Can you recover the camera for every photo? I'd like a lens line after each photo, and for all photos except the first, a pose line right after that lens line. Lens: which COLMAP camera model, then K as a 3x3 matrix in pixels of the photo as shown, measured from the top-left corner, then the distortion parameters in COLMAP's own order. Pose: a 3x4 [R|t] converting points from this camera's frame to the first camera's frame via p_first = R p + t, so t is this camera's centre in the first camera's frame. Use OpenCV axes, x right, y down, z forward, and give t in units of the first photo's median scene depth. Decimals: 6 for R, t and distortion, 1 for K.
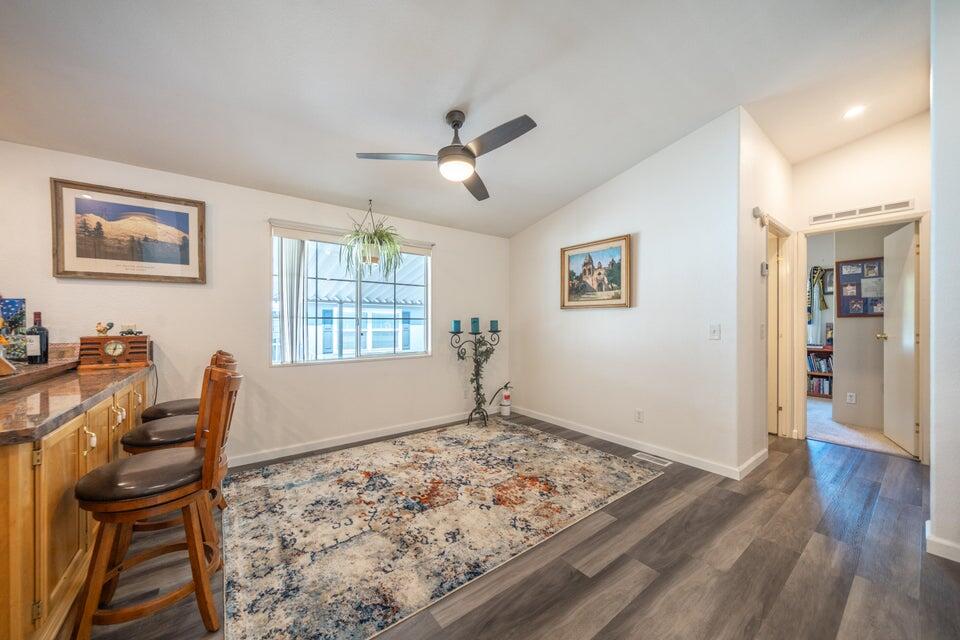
lens RADIAL K [[337.4, 0, 477.3], [0, 337.4, 323.6], [0, 0, 1]] dist [-0.001884, -0.000229]
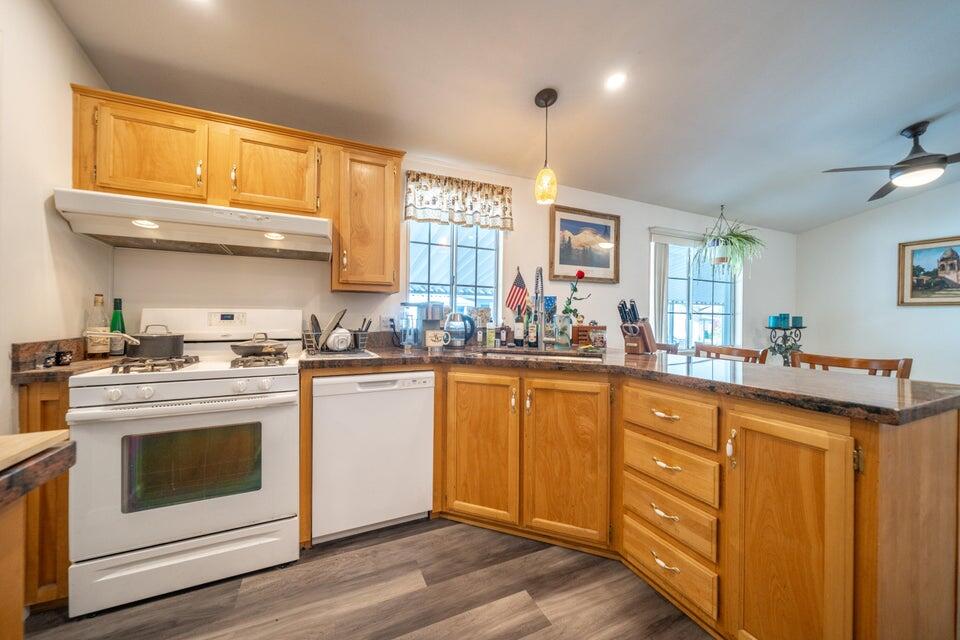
lens RADIAL K [[349.5, 0, 482.2], [0, 349.5, 317.2], [0, 0, 1]] dist [-0.000559, -0.000070]
pose [[0.978495, 0.013378, -0.205838, -0.839226], [-0.014088, 0.999899, -0.001980, 0.009641], [0.205791, 0.004838, 0.978584, -0.265955]]
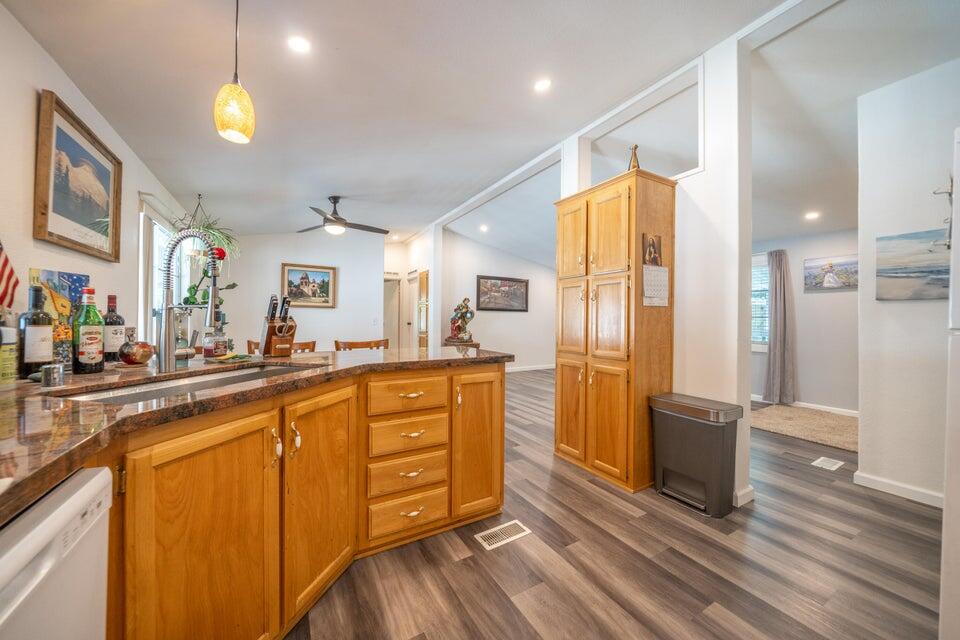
lens RADIAL K [[341.6, 0, 464.4], [0, 341.6, 318.6], [0, 0, 1]] dist [-0.000799, -0.000071]
pose [[0.145381, 0.005299, 0.989362, -1.221437], [-0.005082, 0.999976, -0.004609, 0.011424], [-0.989363, -0.004358, 0.145404, 0.054628]]
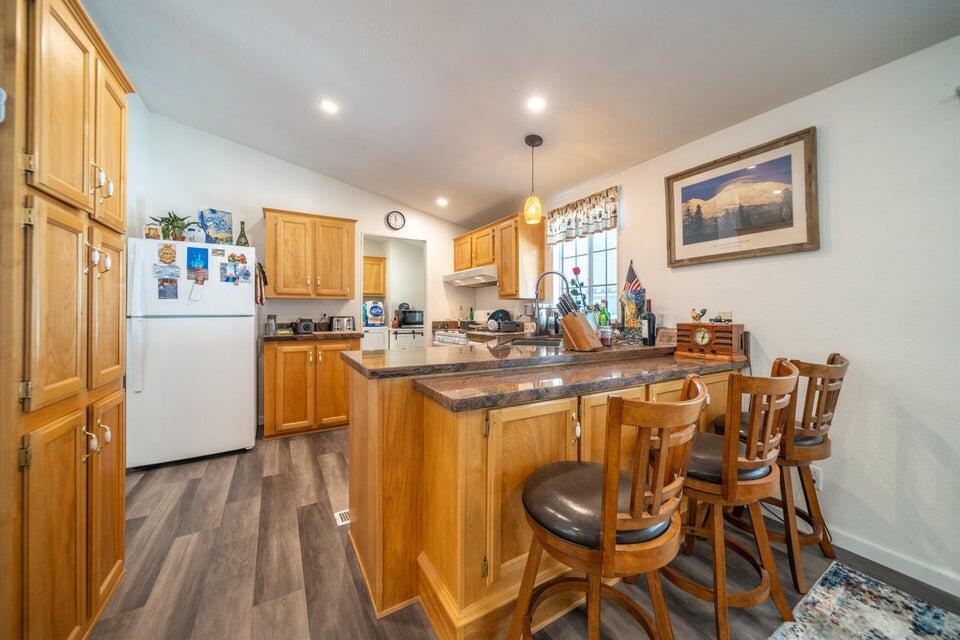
lens RADIAL K [[343.4, 0, 478.5], [0, 343.4, 308.4], [0, 0, 1]] dist [-0.000445, -0.000039]
pose [[-0.107224, -0.009027, -0.994194, -0.058603], [-0.004661, 0.999952, -0.008577, 0.004768], [0.994224, 0.003714, -0.107261, 0.343015]]
